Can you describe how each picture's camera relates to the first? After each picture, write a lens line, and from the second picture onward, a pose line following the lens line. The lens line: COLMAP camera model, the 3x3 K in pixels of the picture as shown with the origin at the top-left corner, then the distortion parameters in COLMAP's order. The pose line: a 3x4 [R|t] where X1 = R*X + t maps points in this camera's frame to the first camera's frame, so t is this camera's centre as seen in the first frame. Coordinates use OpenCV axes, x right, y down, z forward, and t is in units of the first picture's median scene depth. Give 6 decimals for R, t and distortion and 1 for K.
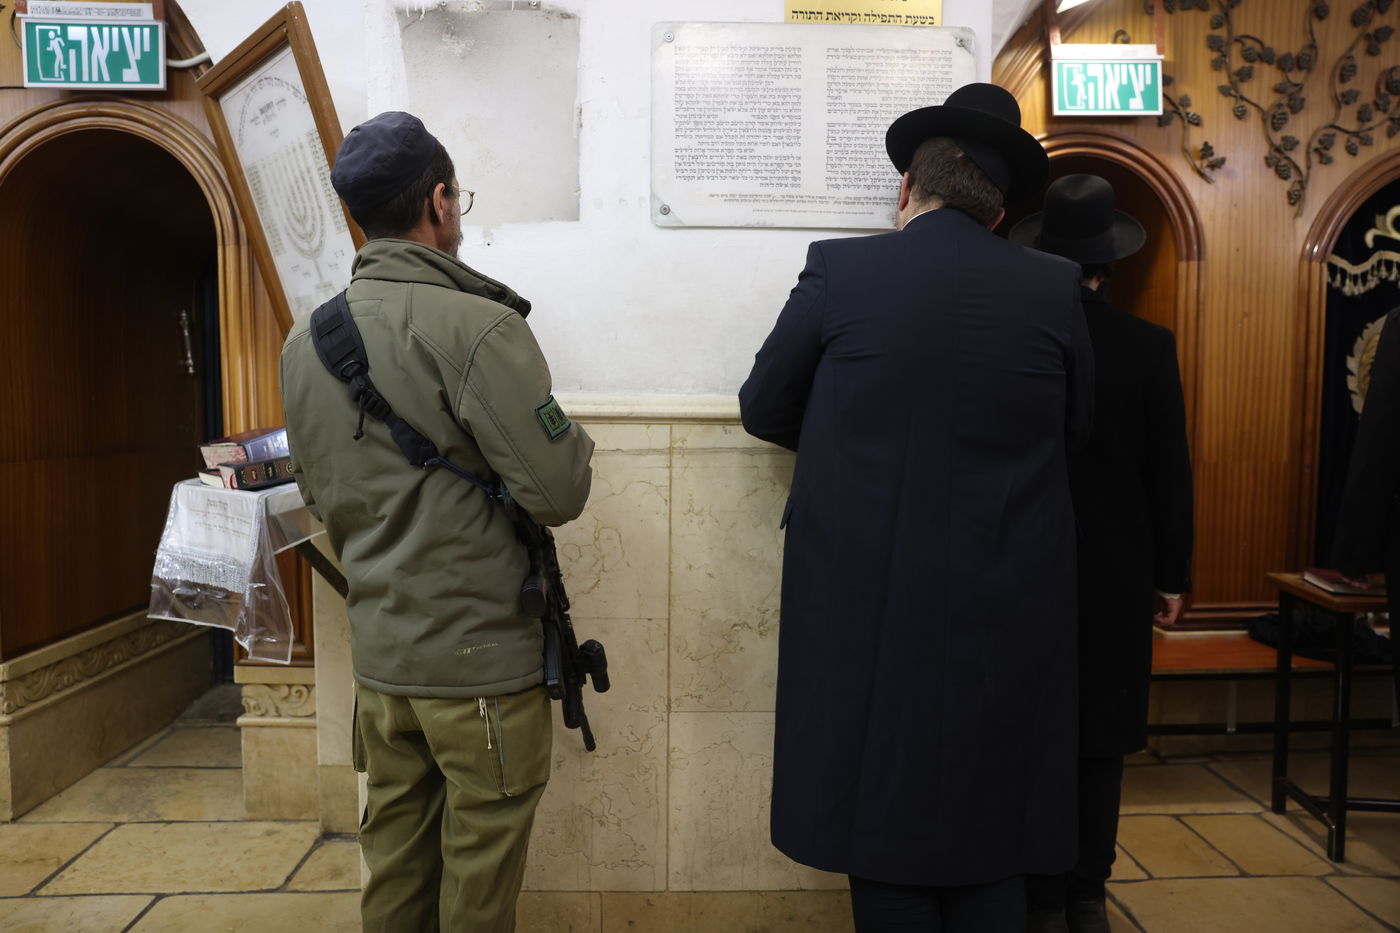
lens RADIAL K [[928.1, 0, 700.0], [0, 928.1, 466.5], [0, 0, 1]] dist [-0.108624, 0.087633]
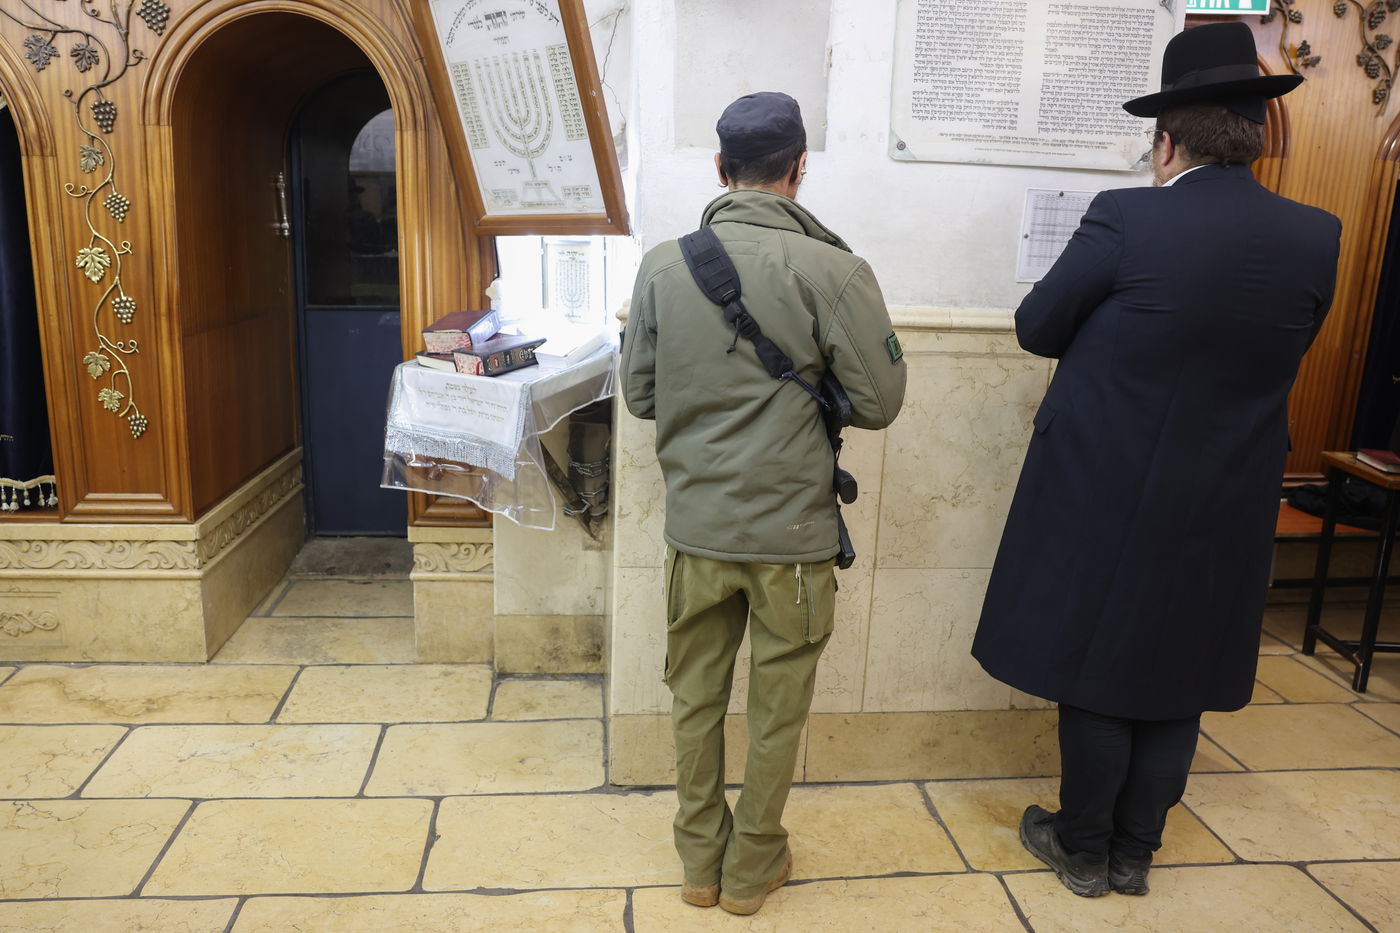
lens RADIAL K [[989.7, 0, 694.0], [0, 989.7, 452.8], [0, 0, 1]] dist [-0.100876, 0.092011]
pose [[0.998571, 0.010574, 0.052384, -0.248929], [-0.018442, 0.988197, 0.152076, -0.055794], [-0.050157, -0.152825, 0.986980, -0.176885]]
